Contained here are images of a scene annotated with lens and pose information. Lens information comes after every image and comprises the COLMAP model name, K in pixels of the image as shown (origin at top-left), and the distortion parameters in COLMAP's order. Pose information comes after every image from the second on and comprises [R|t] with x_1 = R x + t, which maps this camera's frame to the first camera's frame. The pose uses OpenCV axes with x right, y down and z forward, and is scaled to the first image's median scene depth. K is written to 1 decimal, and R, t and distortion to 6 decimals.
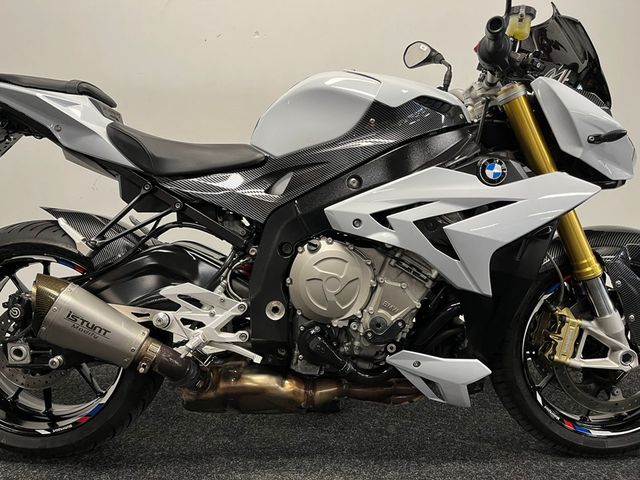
lens RADIAL K [[481.1, 0, 320.0], [0, 481.1, 240.0], [0, 0, 1]] dist [0.083495, -0.107629]
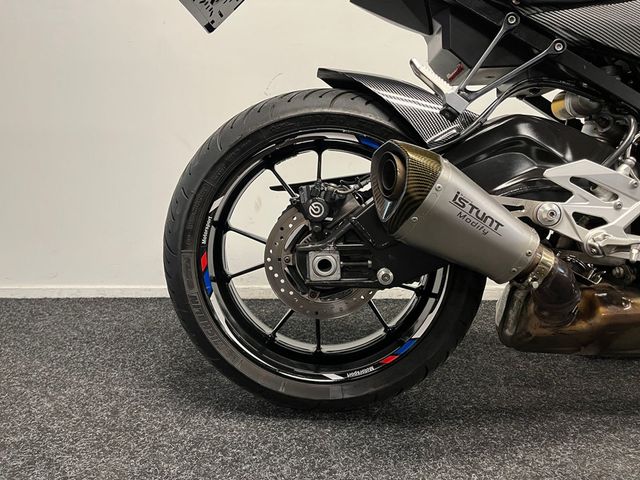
lens RADIAL K [[481.1, 0, 320.0], [0, 481.1, 240.0], [0, 0, 1]] dist [0.083495, -0.107629]
pose [[0.999705, -0.007253, -0.023194, -0.606544], [0.008749, 0.997843, 0.065067, 0.148366], [0.022672, -0.065251, 0.997611, 0.301290]]
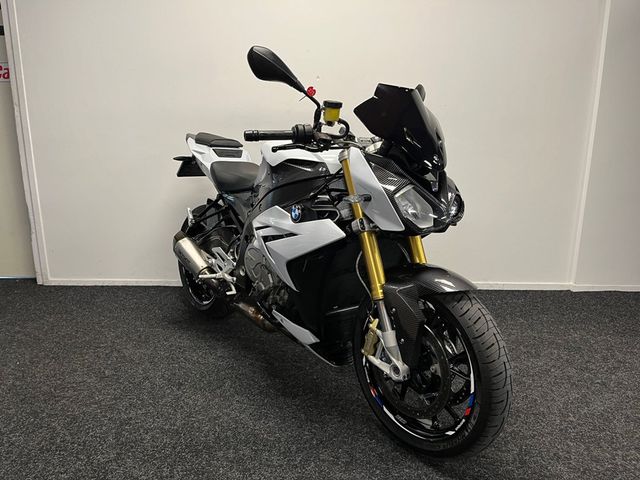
lens RADIAL K [[481.1, 0, 320.0], [0, 481.1, 240.0], [0, 0, 1]] dist [0.083495, -0.107629]
pose [[0.620910, 0.174187, -0.764284, 1.456387], [-0.085662, 0.984237, 0.154724, -0.275306], [0.779188, -0.030599, 0.626043, 0.076923]]
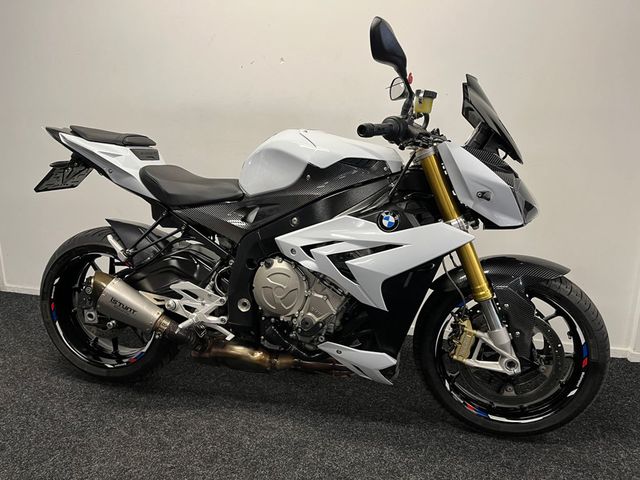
lens RADIAL K [[481.1, 0, 320.0], [0, 481.1, 240.0], [0, 0, 1]] dist [0.083495, -0.107629]
pose [[0.971487, 0.059007, -0.229633, 0.435035], [-0.030845, 0.991758, 0.124354, -0.225460], [0.235078, -0.113725, 0.965300, -0.301118]]
